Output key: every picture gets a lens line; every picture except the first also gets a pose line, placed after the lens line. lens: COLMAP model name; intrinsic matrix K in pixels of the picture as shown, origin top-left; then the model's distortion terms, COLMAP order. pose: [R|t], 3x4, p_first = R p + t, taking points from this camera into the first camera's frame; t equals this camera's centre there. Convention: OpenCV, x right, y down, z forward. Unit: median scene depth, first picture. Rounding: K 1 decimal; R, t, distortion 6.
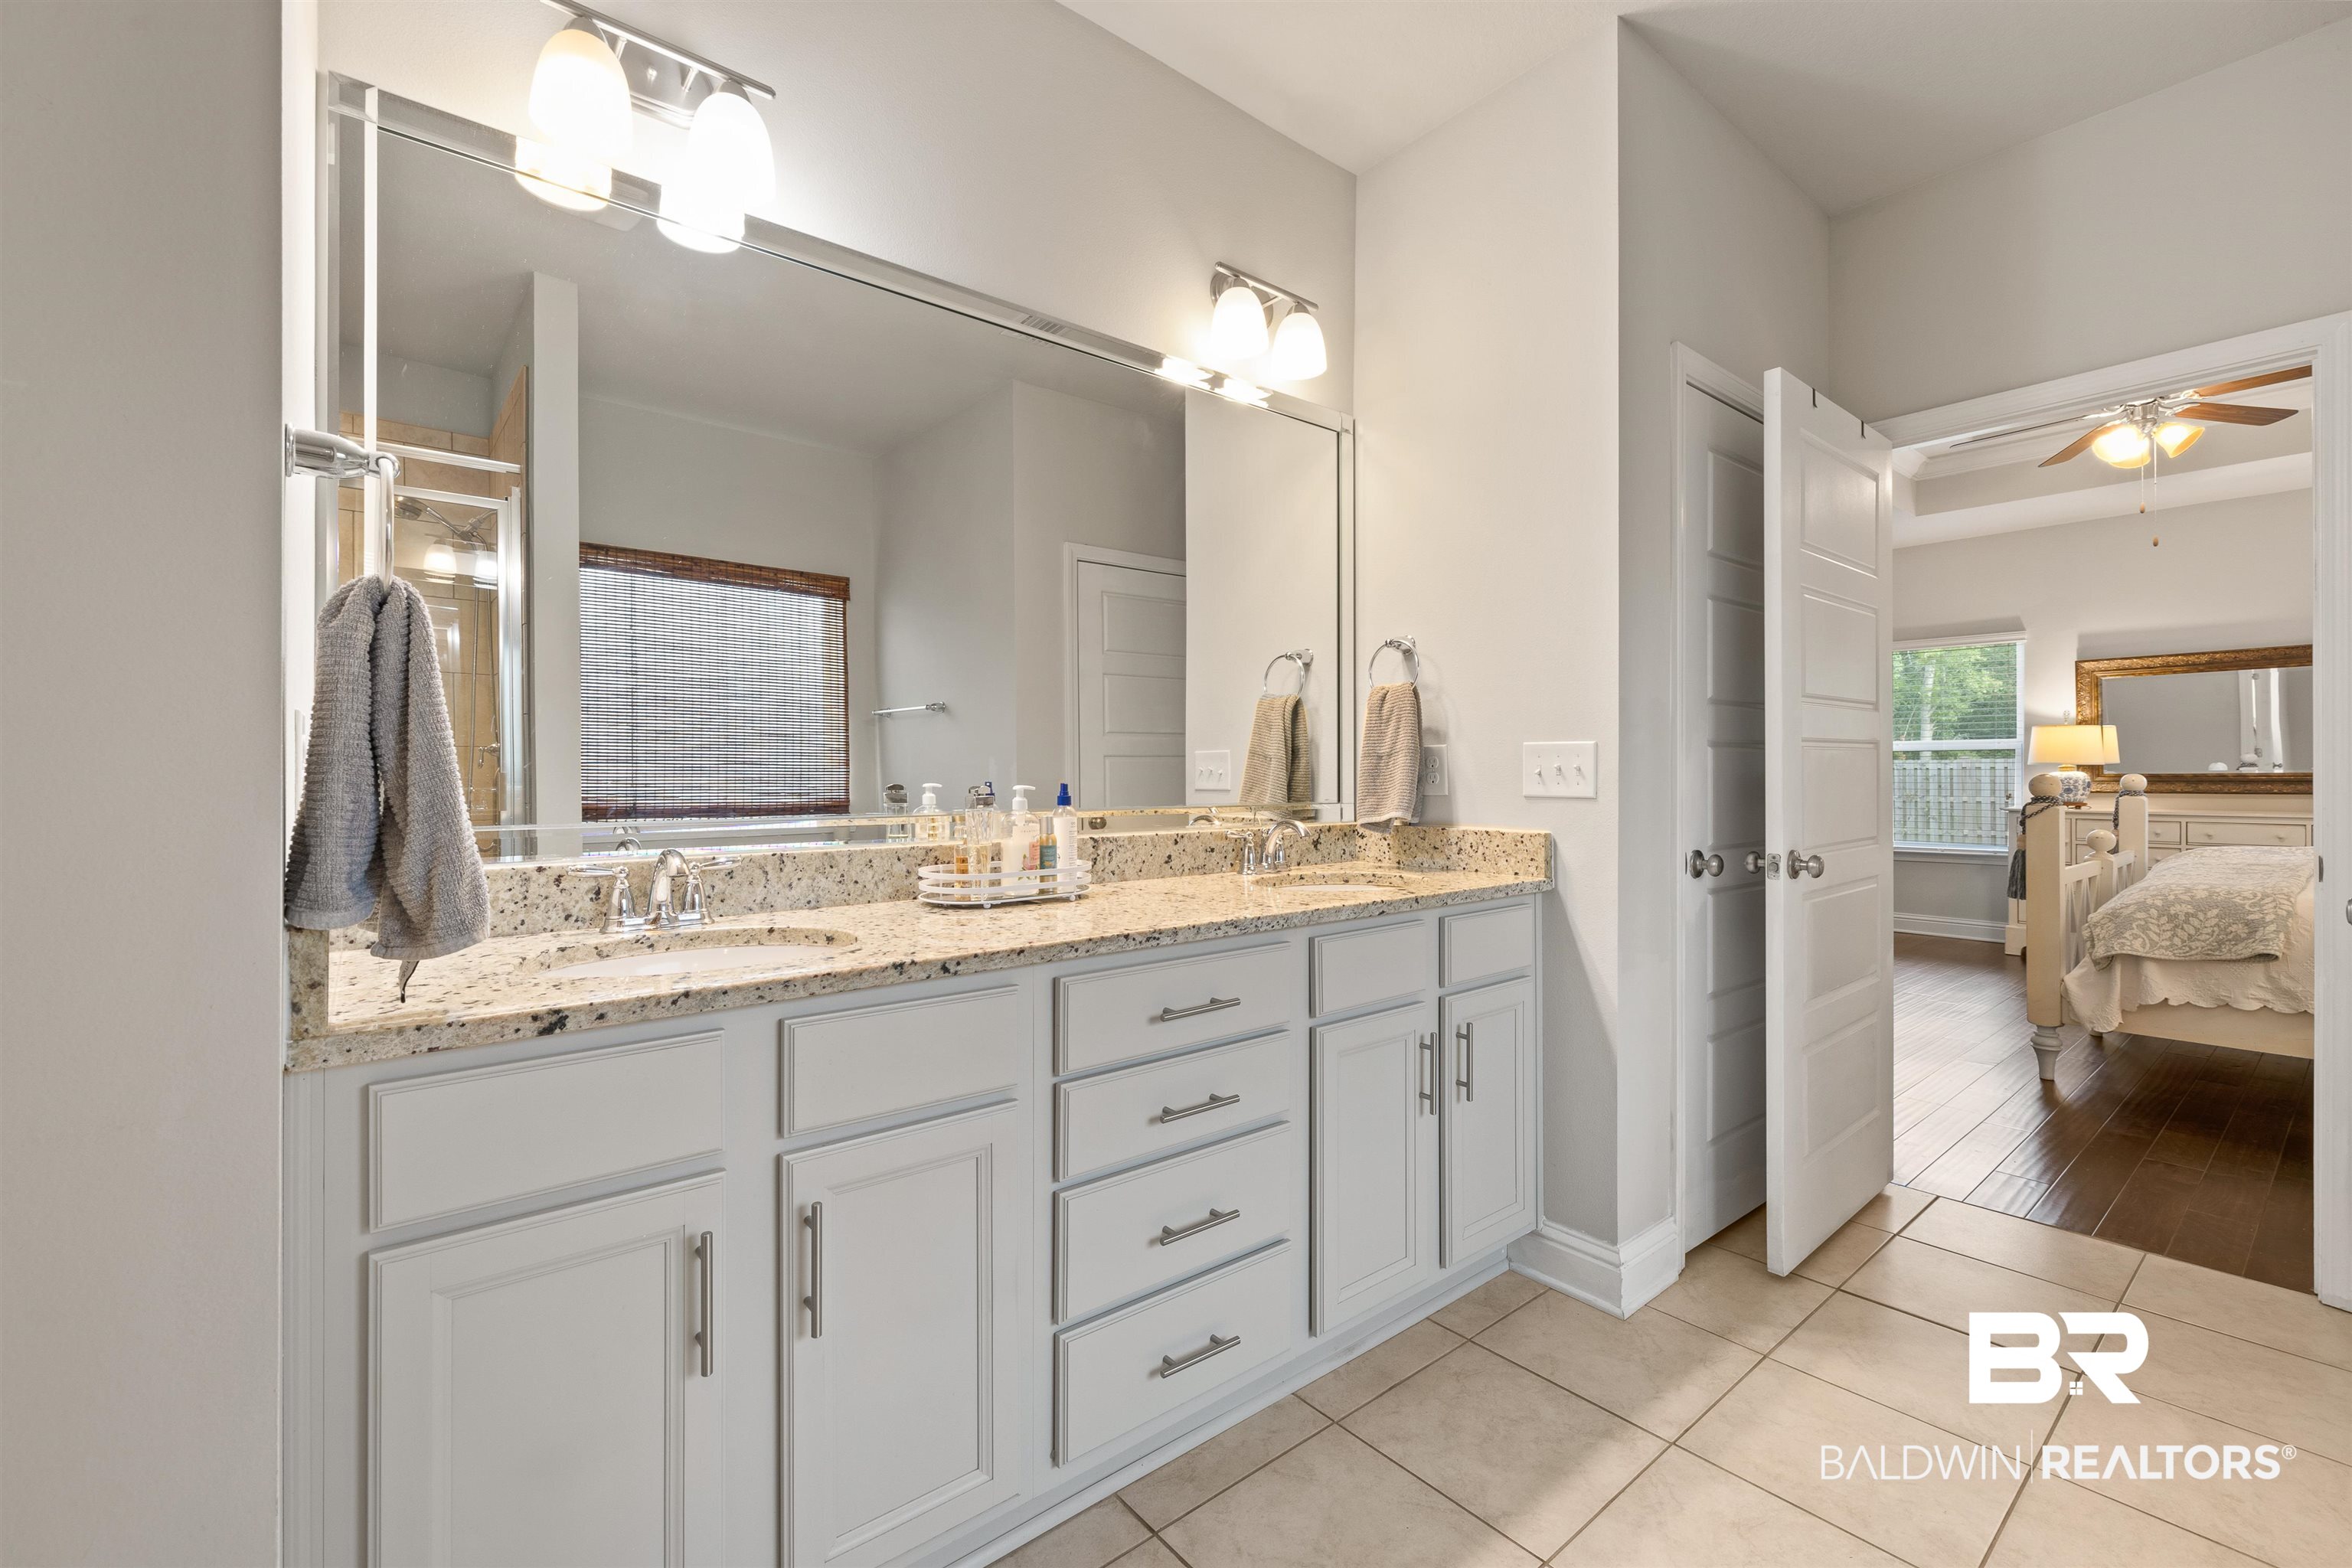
lens RADIAL K [[988.8, 0, 1183.9], [0, 988.8, 775.1], [0, 0, 1]] dist [0.000100, 0.000425]
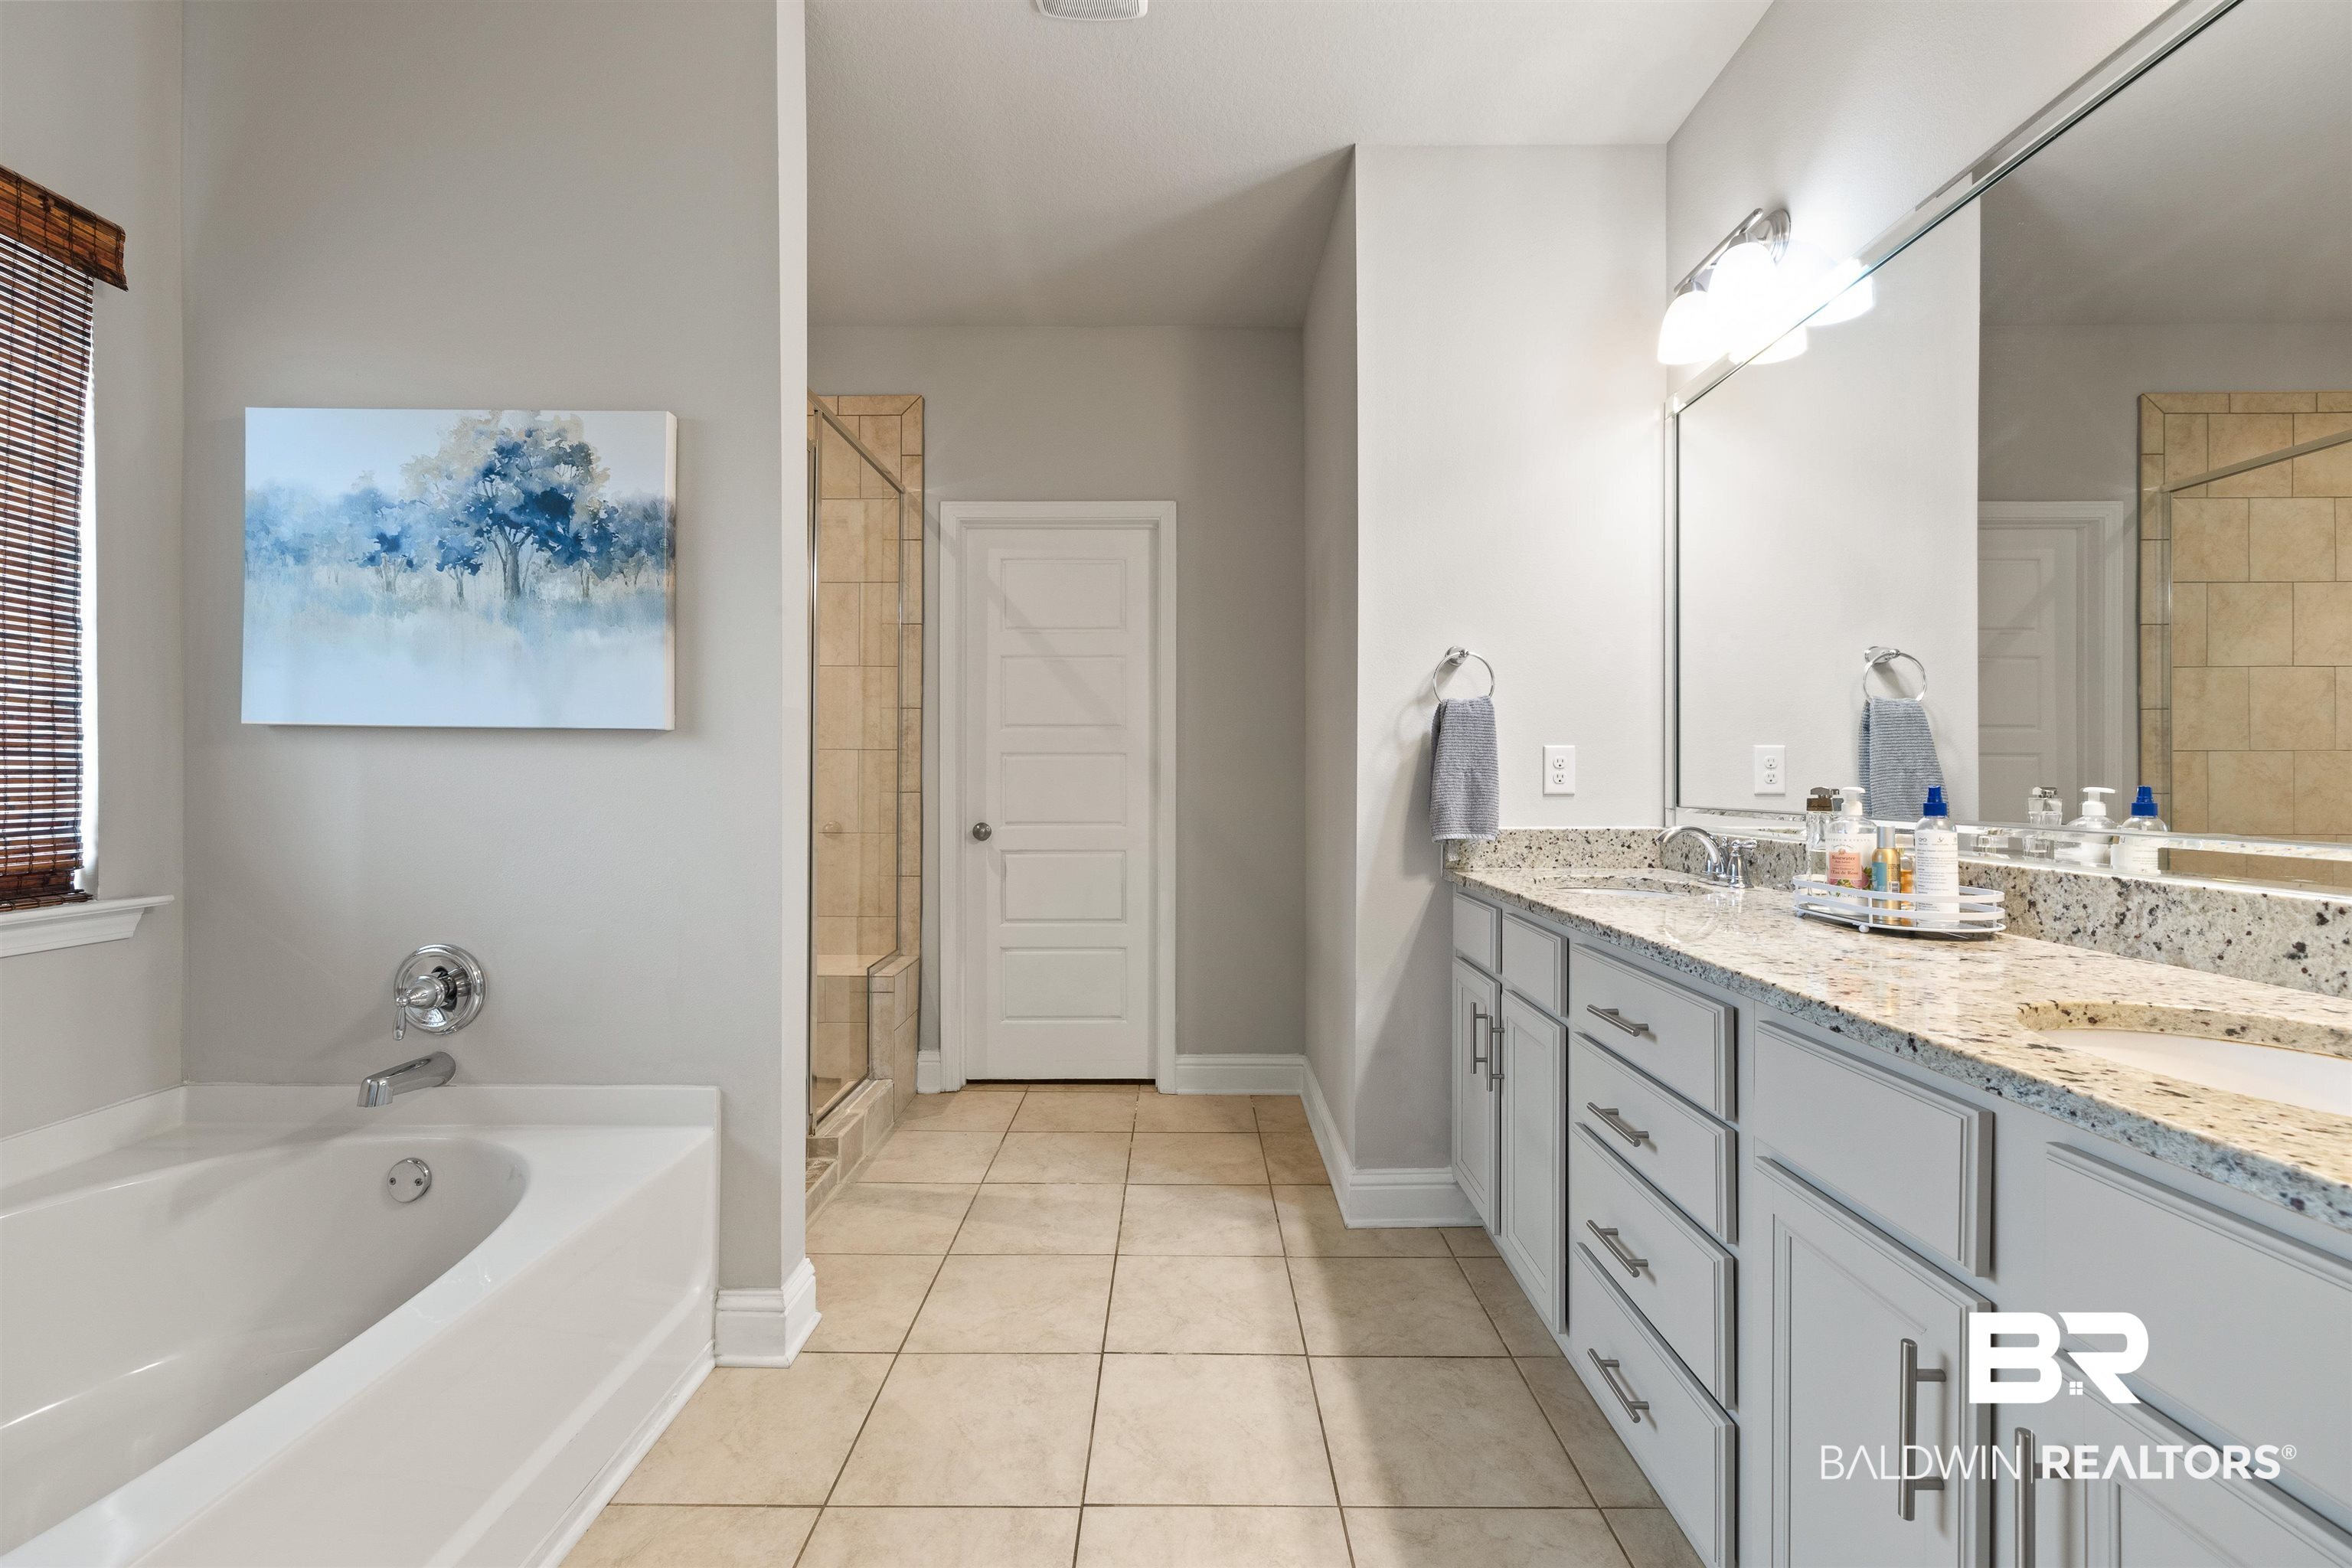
lens RADIAL K [[988.8, 0, 1177.6], [0, 988.8, 776.6], [0, 0, 1]] dist [0.000100, 0.000425]
pose [[-0.635929, 0.001802, -0.771746, 0.750994], [-0.002568, 0.999987, 0.004451, -0.001520], [0.771743, 0.004812, -0.635916, 0.936657]]
